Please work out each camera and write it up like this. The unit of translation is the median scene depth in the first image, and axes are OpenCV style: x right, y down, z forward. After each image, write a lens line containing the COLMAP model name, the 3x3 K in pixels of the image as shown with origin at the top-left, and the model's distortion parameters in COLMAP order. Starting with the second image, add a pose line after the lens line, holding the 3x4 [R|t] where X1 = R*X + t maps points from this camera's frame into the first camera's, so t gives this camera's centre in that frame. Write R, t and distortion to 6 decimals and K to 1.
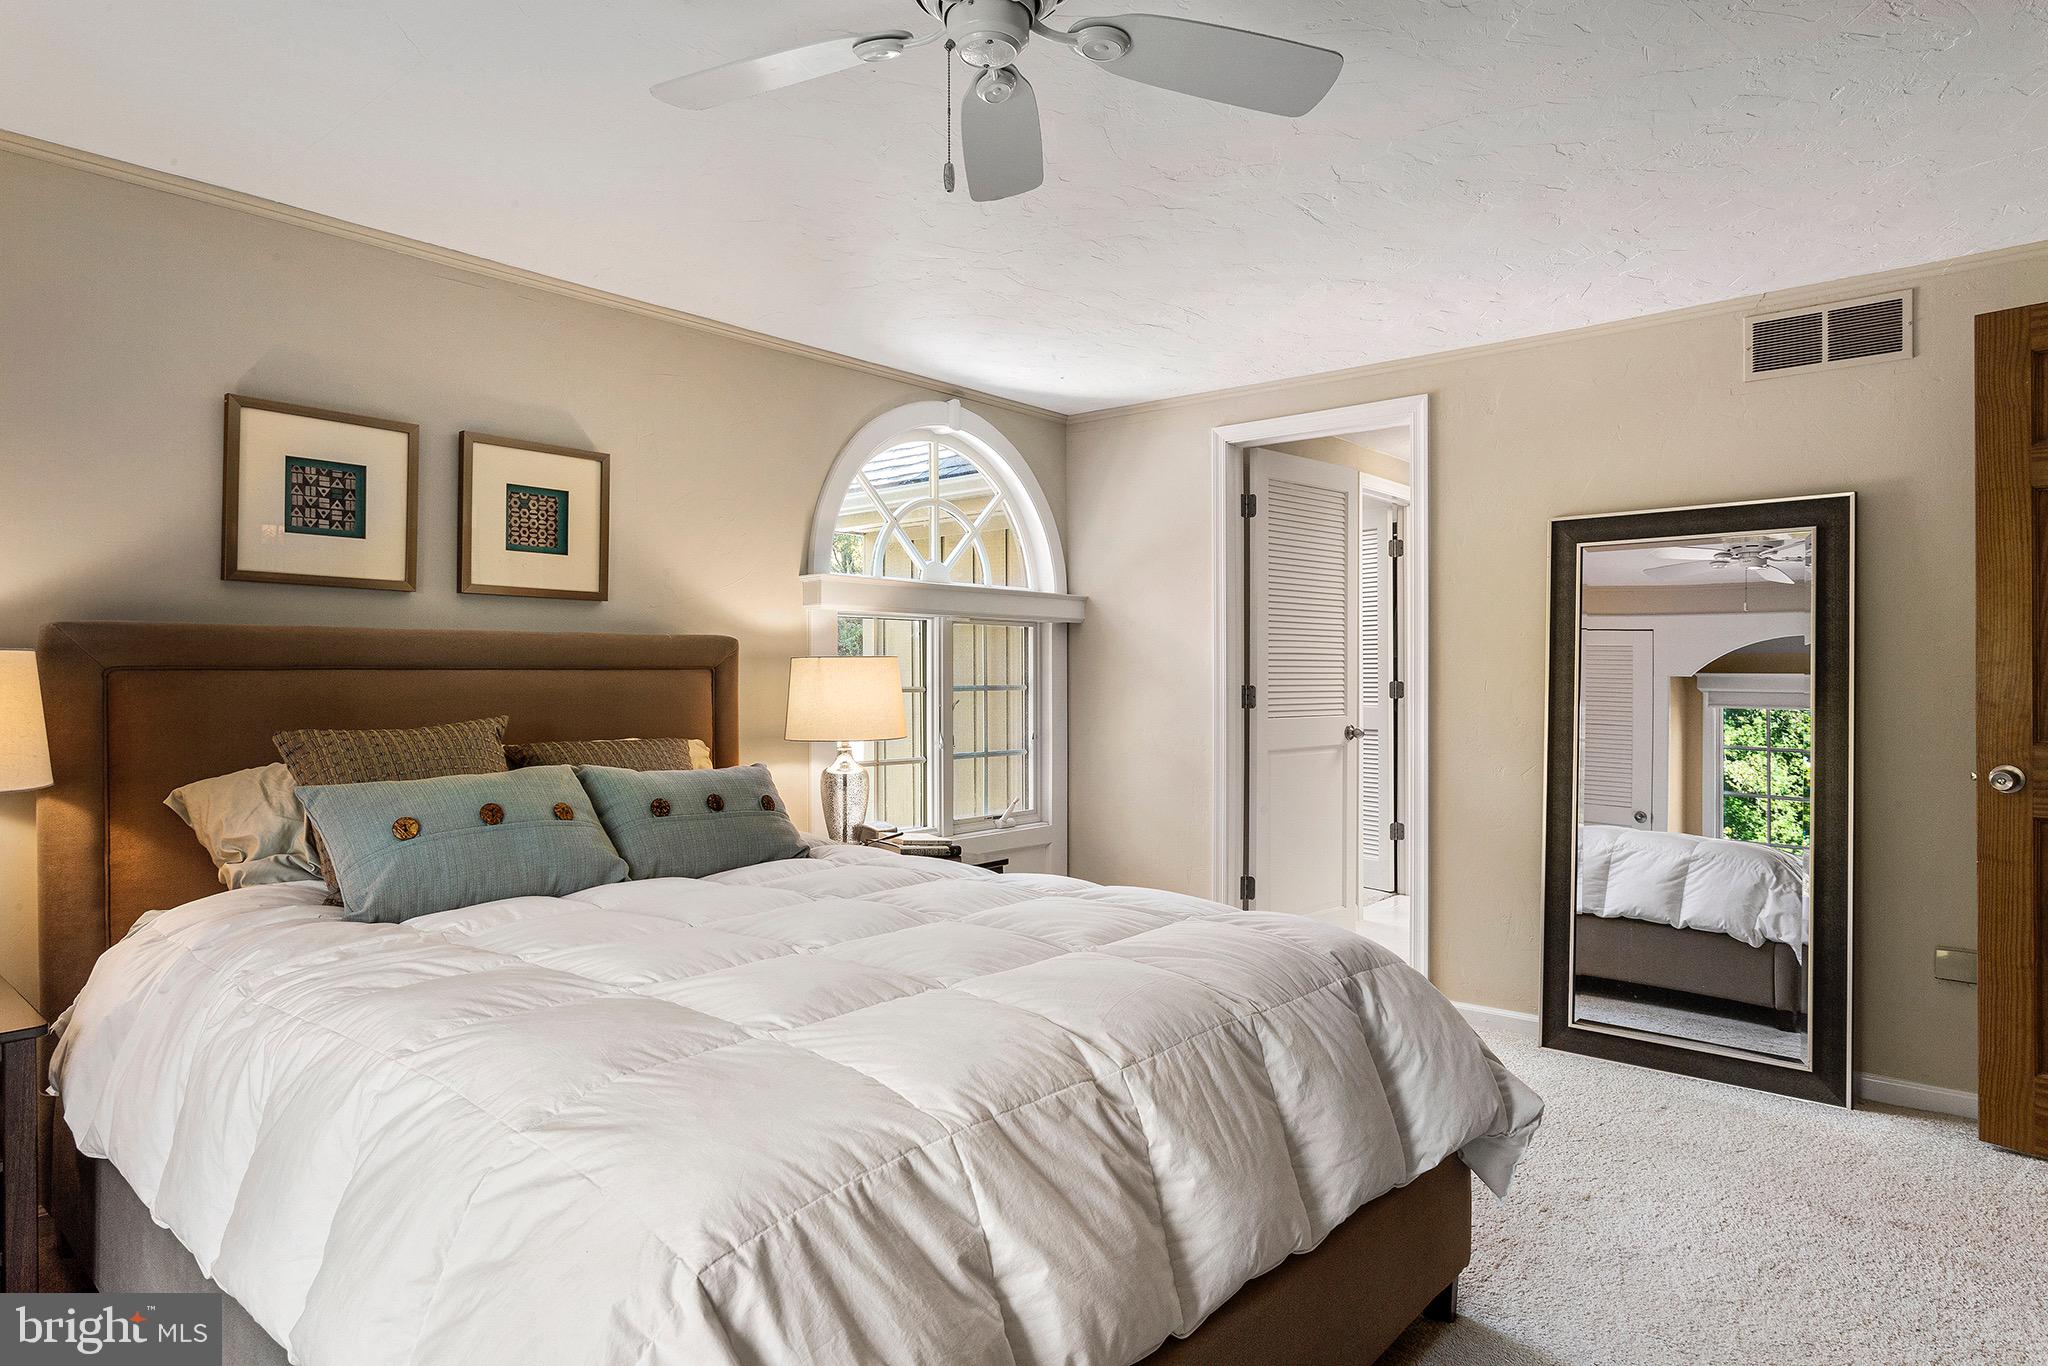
lens RADIAL K [[1181.8, 0, 1017.3], [0, 1181.8, 675.2], [0, 0, 1]] dist [-0.008911, 0.006328]
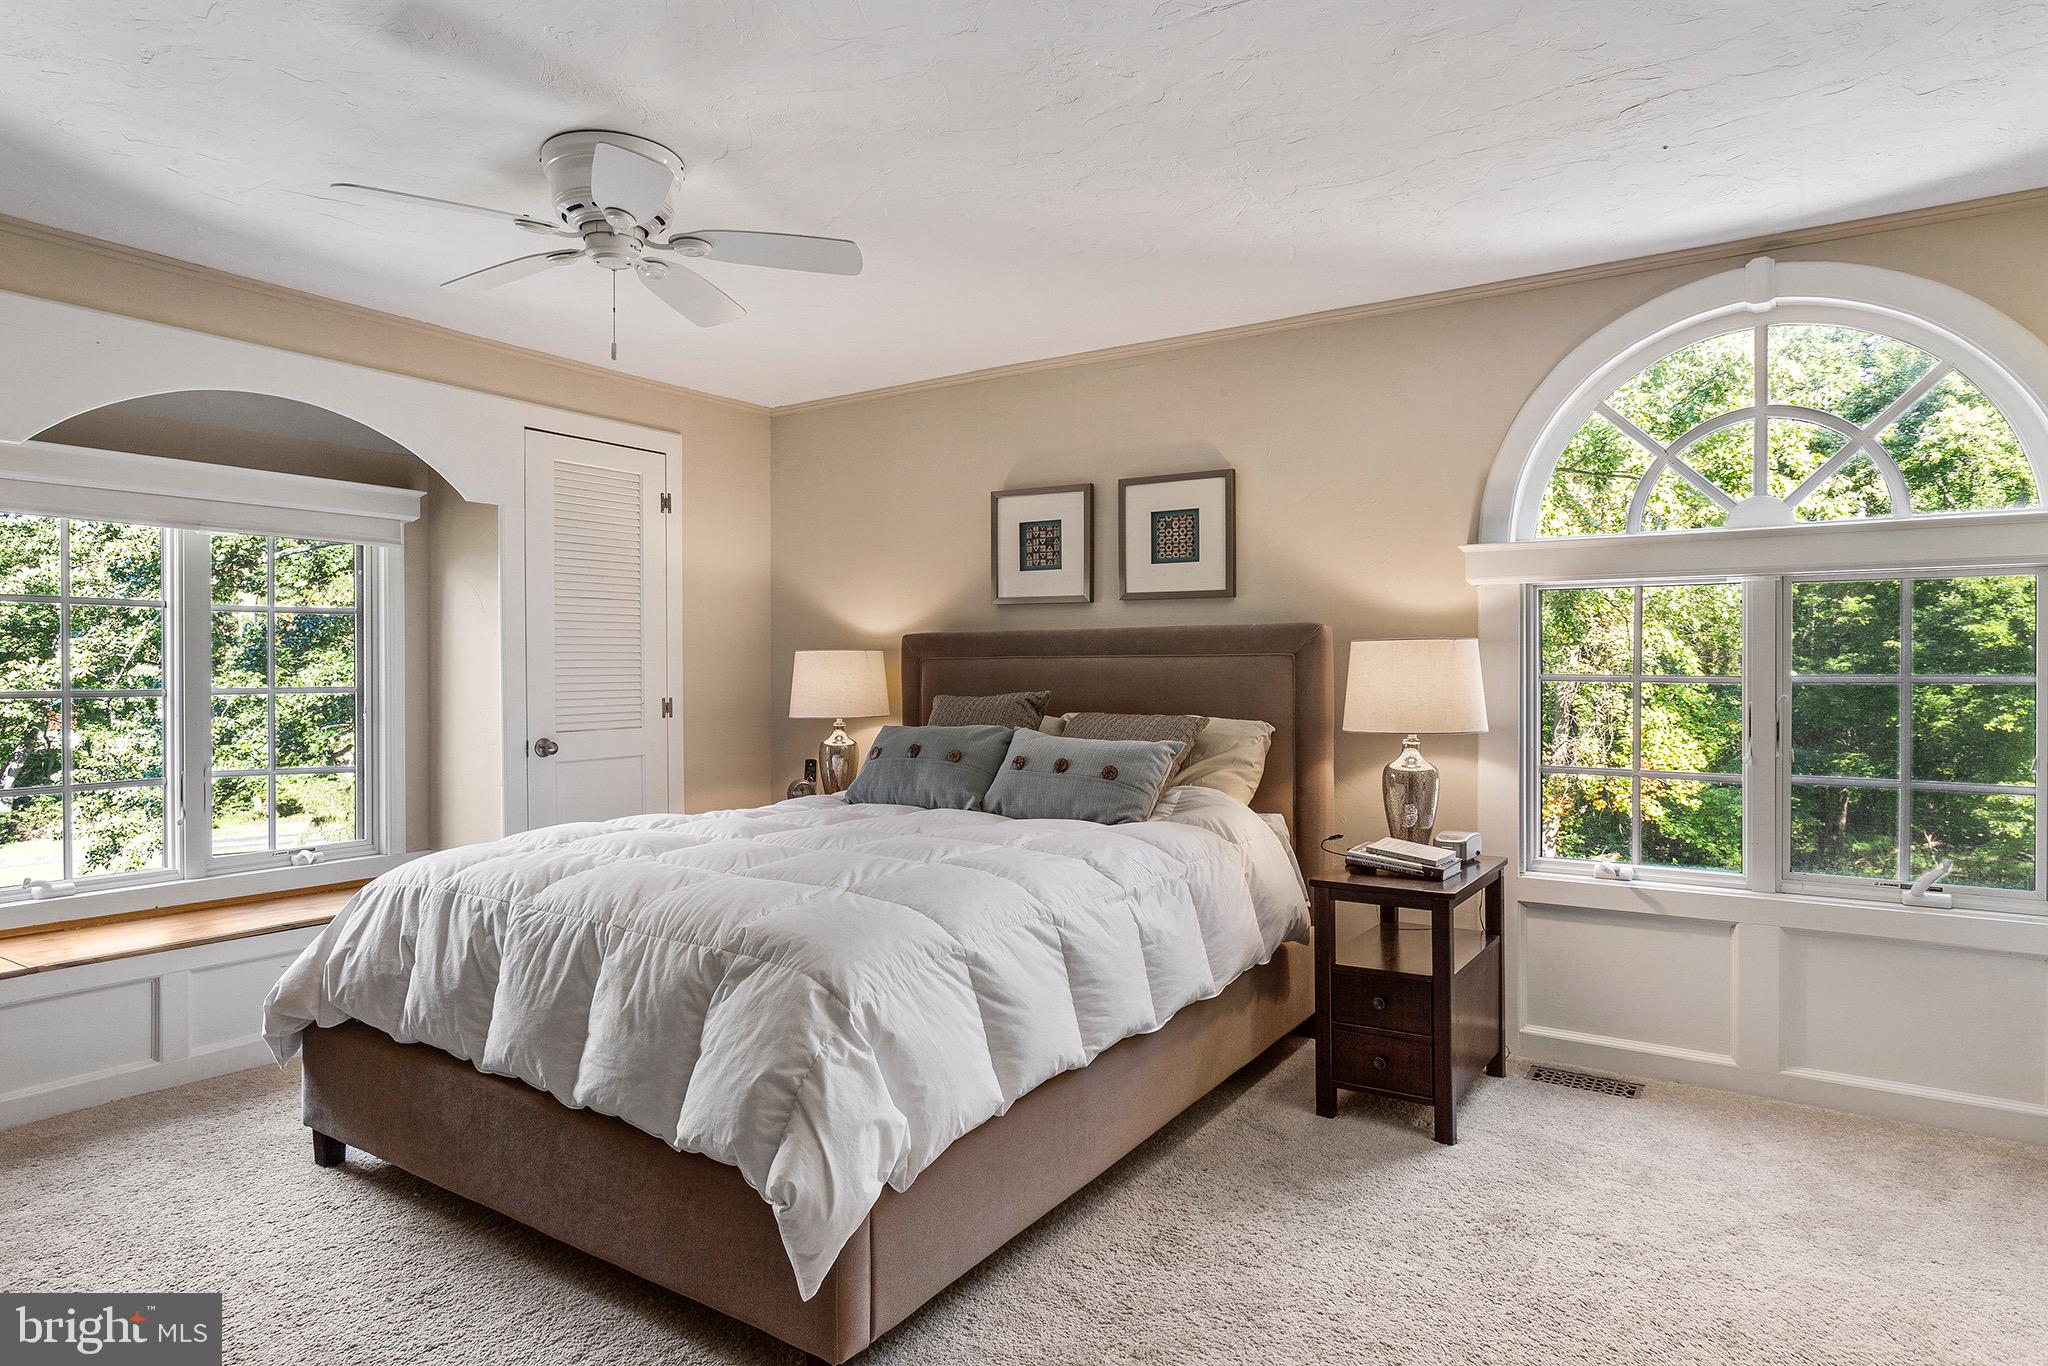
lens RADIAL K [[1181.8, 0, 1016.1], [0, 1181.8, 680.8], [0, 0, 1]] dist [-0.008911, 0.006328]
pose [[0.134290, 0.003909, -0.990934, 0.818322], [-0.003066, 0.999989, 0.003529, 0.015776], [0.990937, 0.002564, 0.134301, 0.690053]]
